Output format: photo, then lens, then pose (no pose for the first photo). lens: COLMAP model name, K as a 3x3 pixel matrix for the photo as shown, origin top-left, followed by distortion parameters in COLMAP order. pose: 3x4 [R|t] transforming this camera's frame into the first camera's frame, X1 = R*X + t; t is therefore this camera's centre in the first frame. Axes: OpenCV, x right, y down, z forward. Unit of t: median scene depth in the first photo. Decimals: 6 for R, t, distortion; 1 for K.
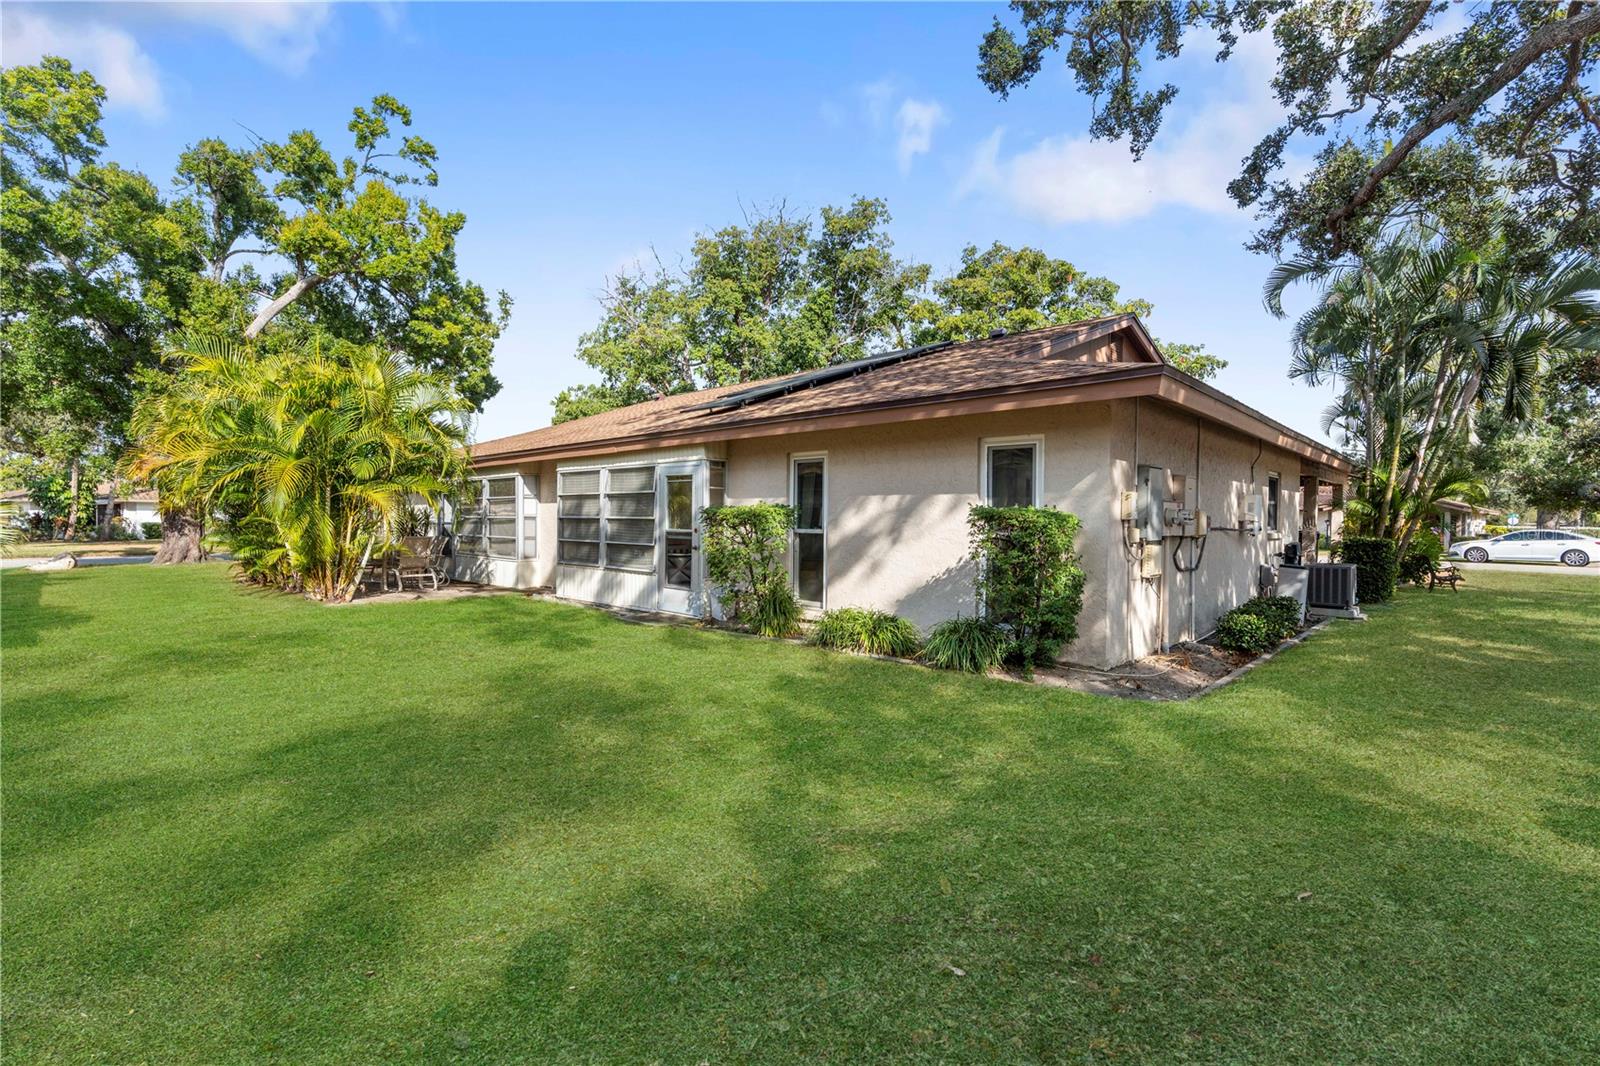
lens RADIAL K [[731.4, 0, 805.8], [0, 731.4, 523.5], [0, 0, 1]] dist [-0.012553, 0.001483]
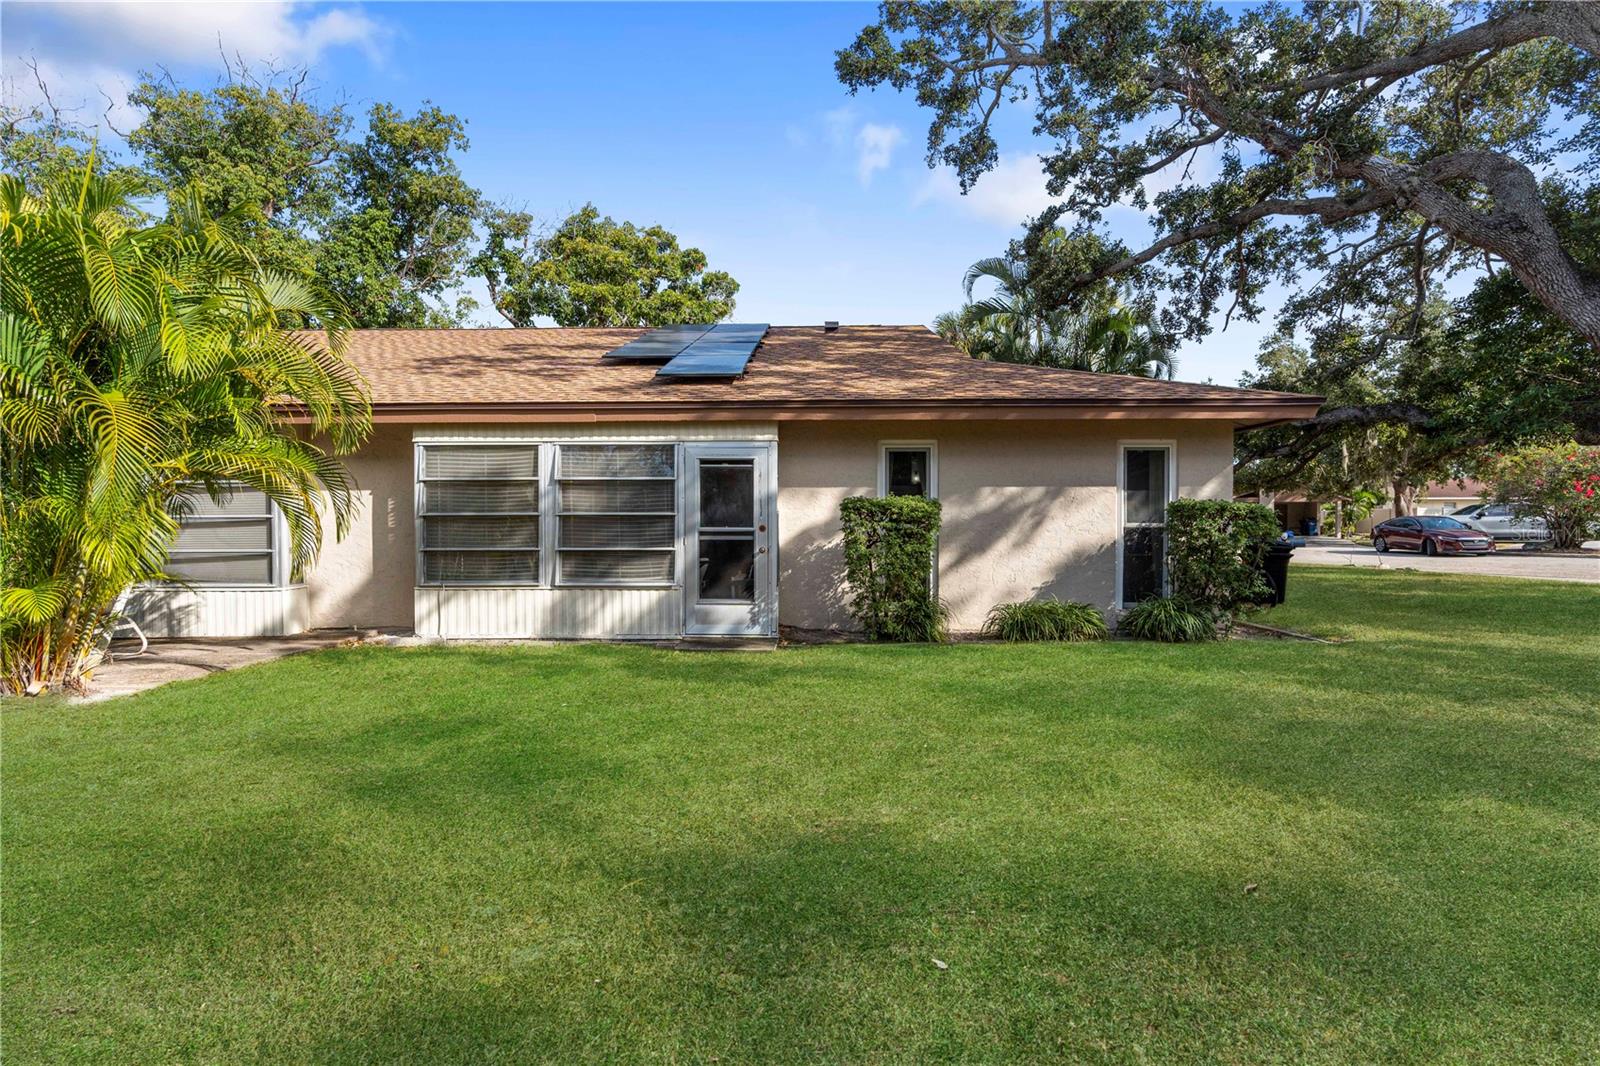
lens RADIAL K [[814.8, 0, 806.5], [0, 814.8, 534.6], [0, 0, 1]] dist [-0.013997, 0.001502]
pose [[0.731212, -0.020819, 0.681832, -0.680508], [0.014124, 0.999782, 0.015380, 0.003604], [-0.682004, -0.001615, 0.731347, 0.284635]]
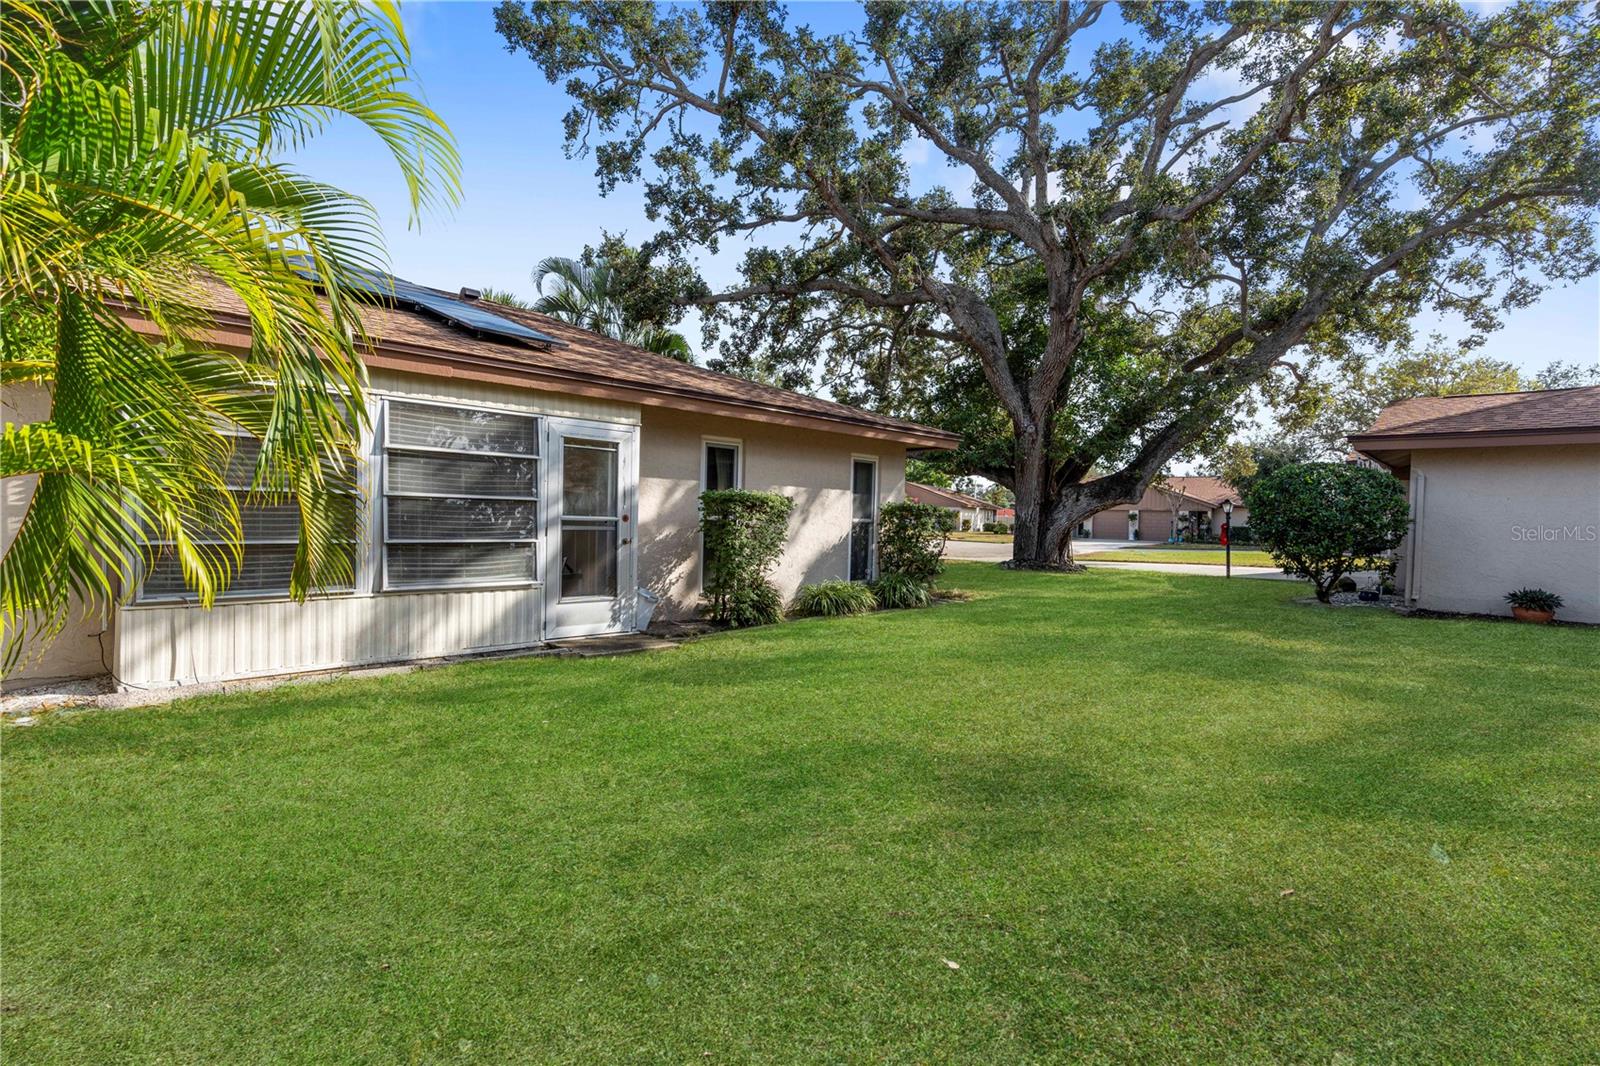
lens RADIAL K [[731.4, 0, 791.0], [0, 731.4, 540.5], [0, 0, 1]] dist [-0.012553, 0.001483]
pose [[0.027465, -0.041987, 0.998741, -0.840127], [-0.016117, 0.998969, 0.042440, -0.001959], [-0.999493, -0.017262, 0.026760, 0.752974]]
